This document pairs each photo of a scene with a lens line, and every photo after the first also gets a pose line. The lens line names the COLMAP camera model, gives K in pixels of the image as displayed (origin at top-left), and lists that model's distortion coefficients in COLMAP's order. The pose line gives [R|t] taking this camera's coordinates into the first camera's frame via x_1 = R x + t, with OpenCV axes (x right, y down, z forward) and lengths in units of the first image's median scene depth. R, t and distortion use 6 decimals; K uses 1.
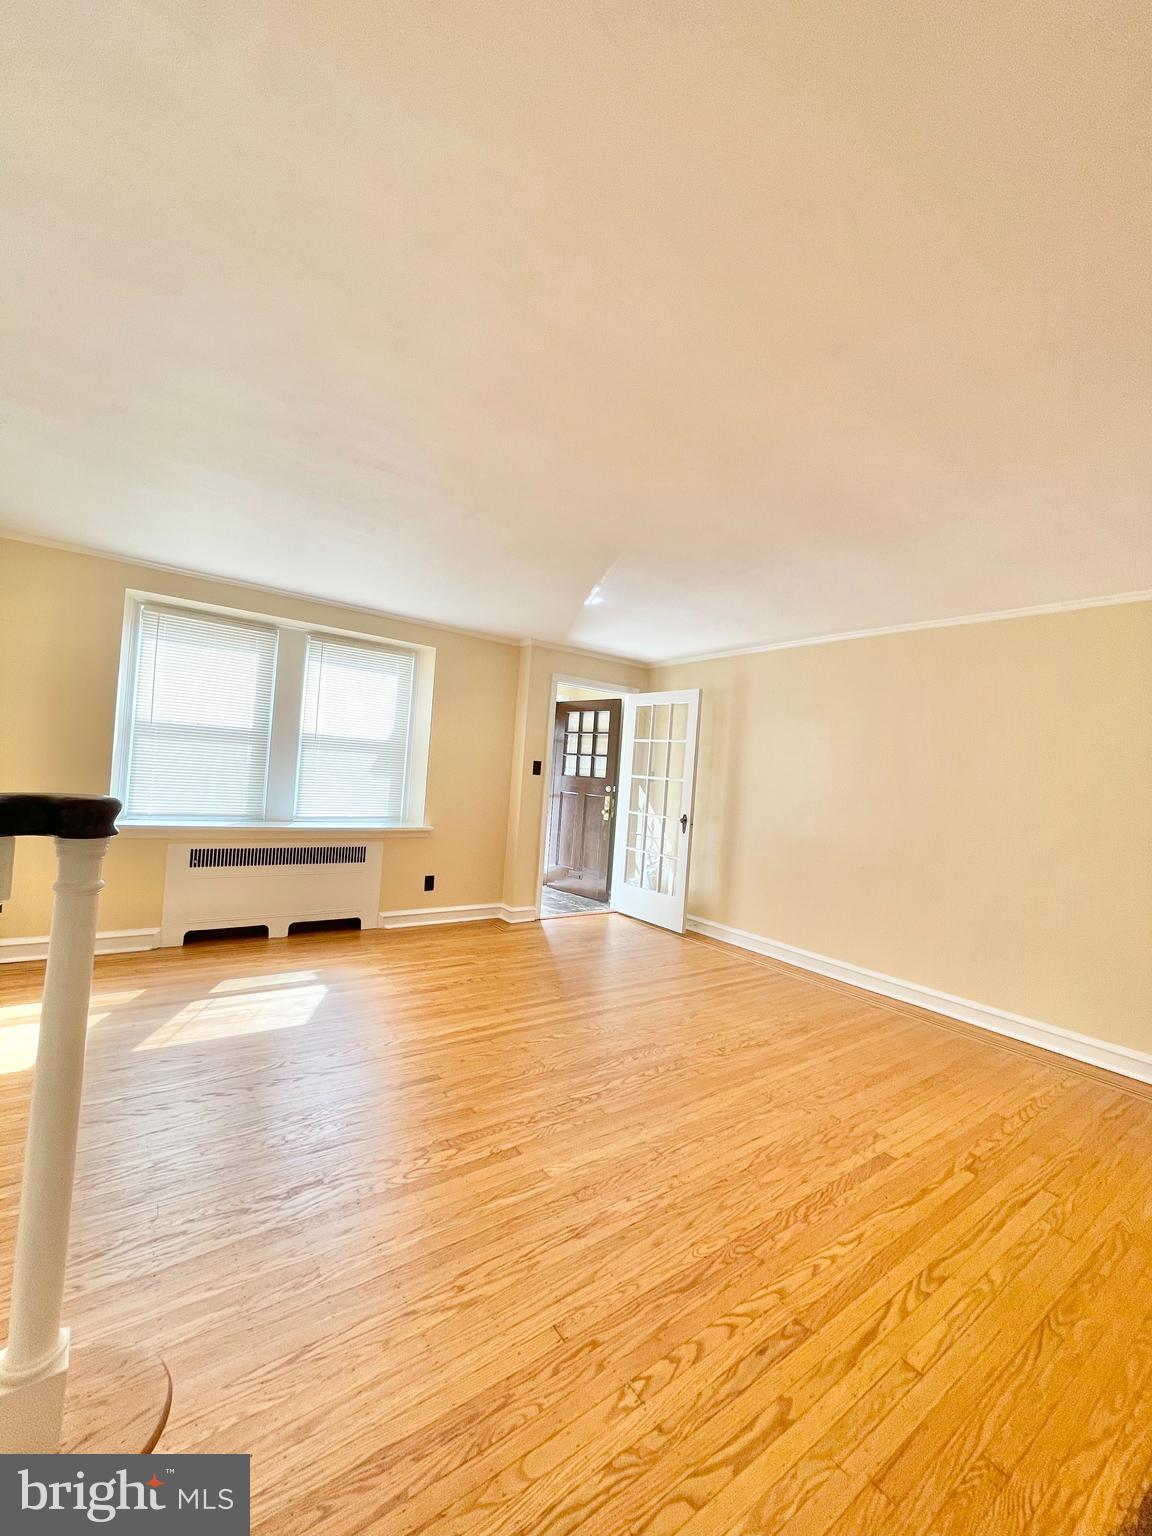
lens RADIAL K [[619.0, 0, 580.4], [0, 619.0, 769.3], [0, 0, 1]] dist [0.001012, -0.001723]
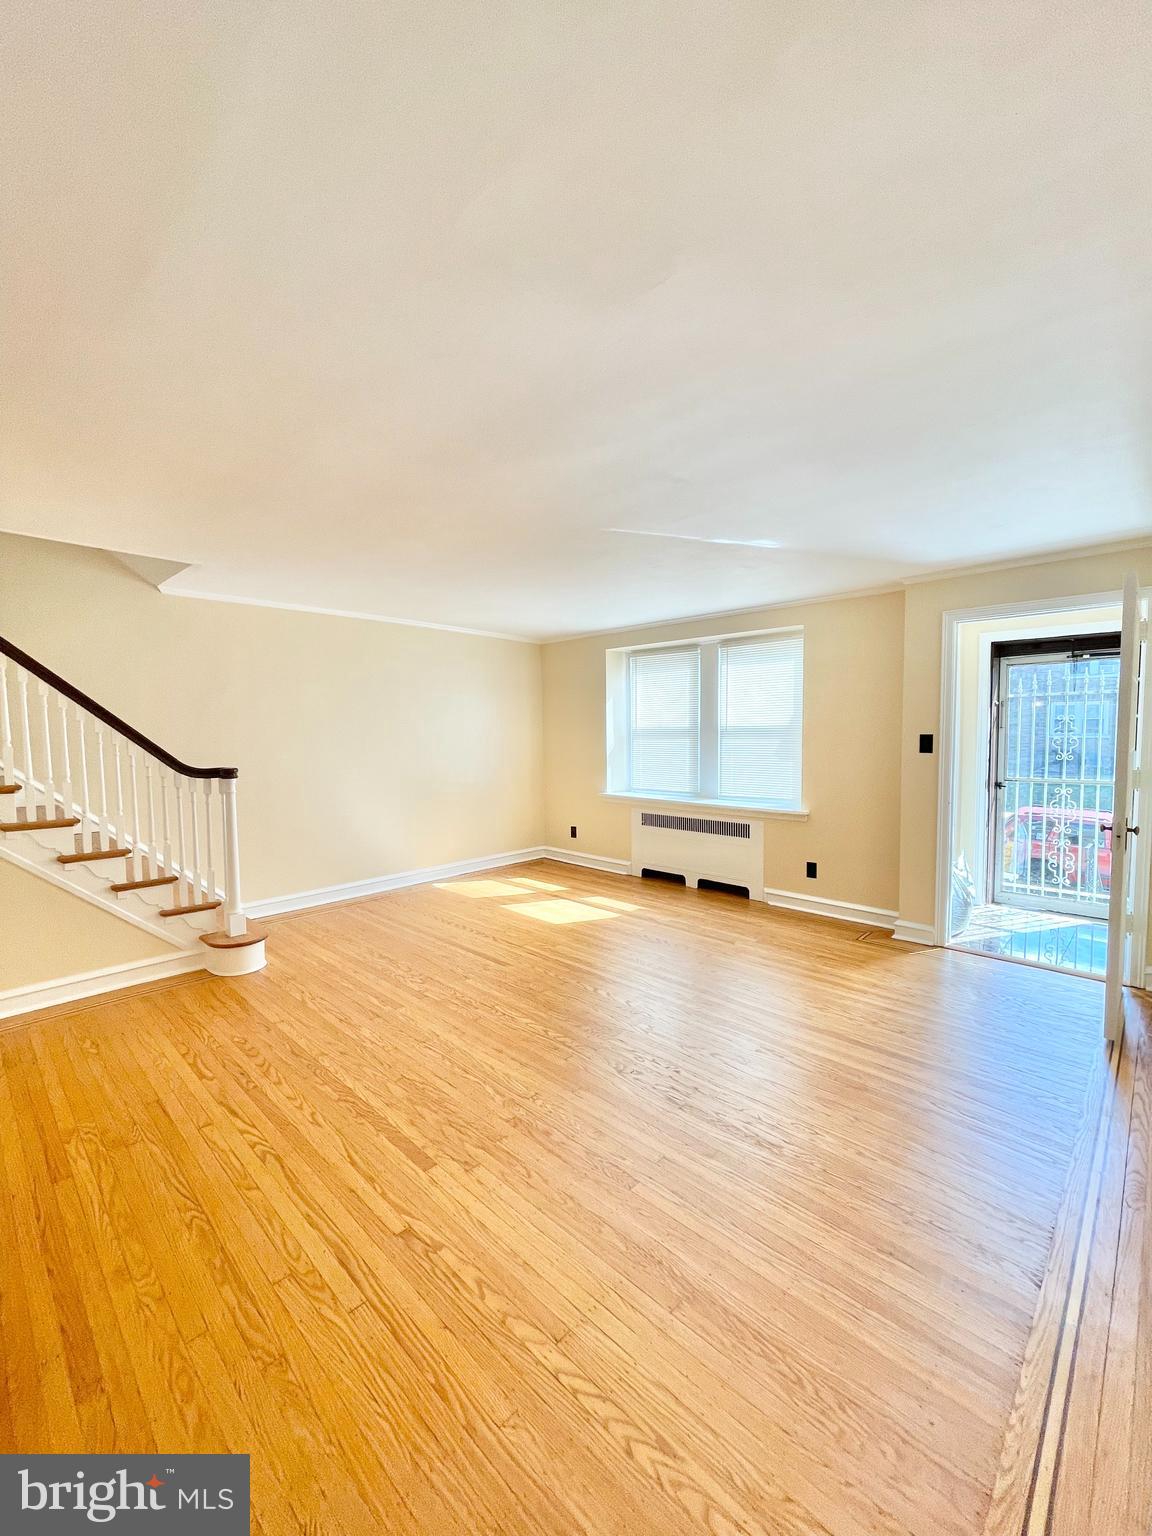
lens RADIAL K [[619.0, 0, 577.3], [0, 619.0, 768.9], [0, 0, 1]] dist [0.001012, -0.001723]
pose [[0.165420, -0.012858, -0.986139, 0.828571], [0.025652, 0.999633, -0.008730, 0.033170], [0.985890, -0.023853, 0.165689, 0.620706]]
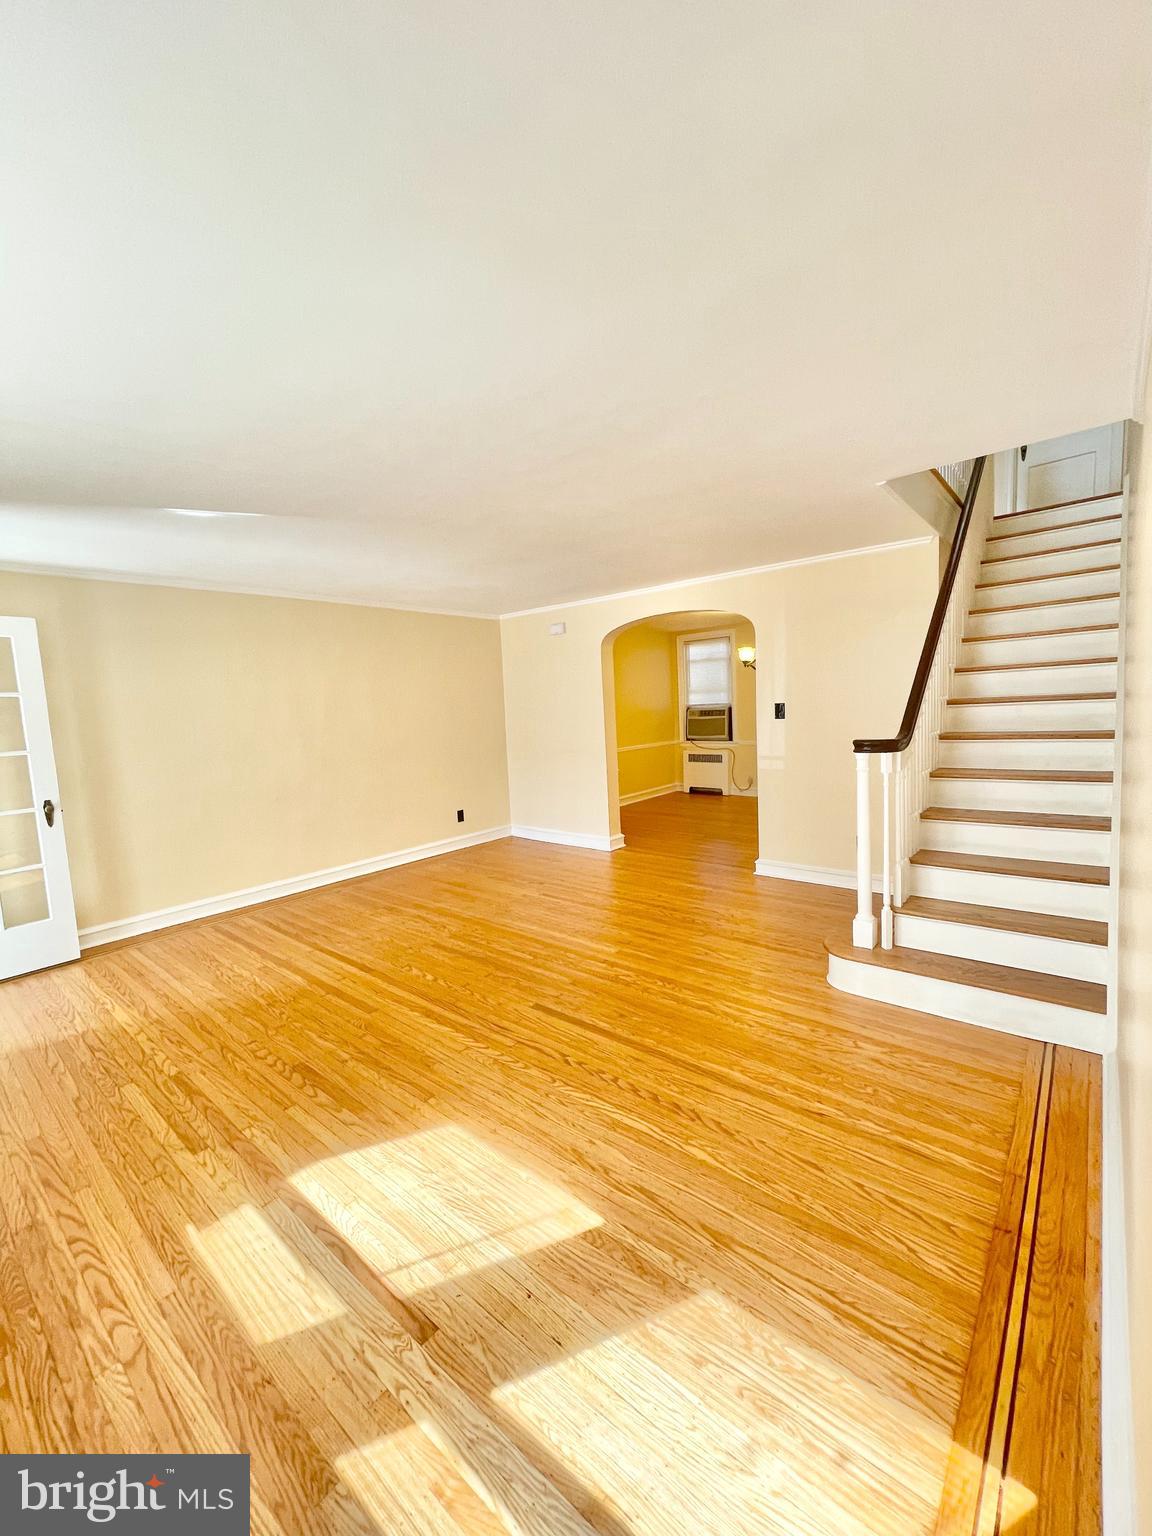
lens RADIAL K [[619.0, 0, 577.0], [0, 619.0, 770.0], [0, 0, 1]] dist [0.001012, -0.001723]
pose [[-0.231400, -0.170022, 0.957887, -0.856675], [0.023072, 0.983374, 0.180120, -0.098655], [-0.972585, 0.063780, -0.223630, 0.765810]]
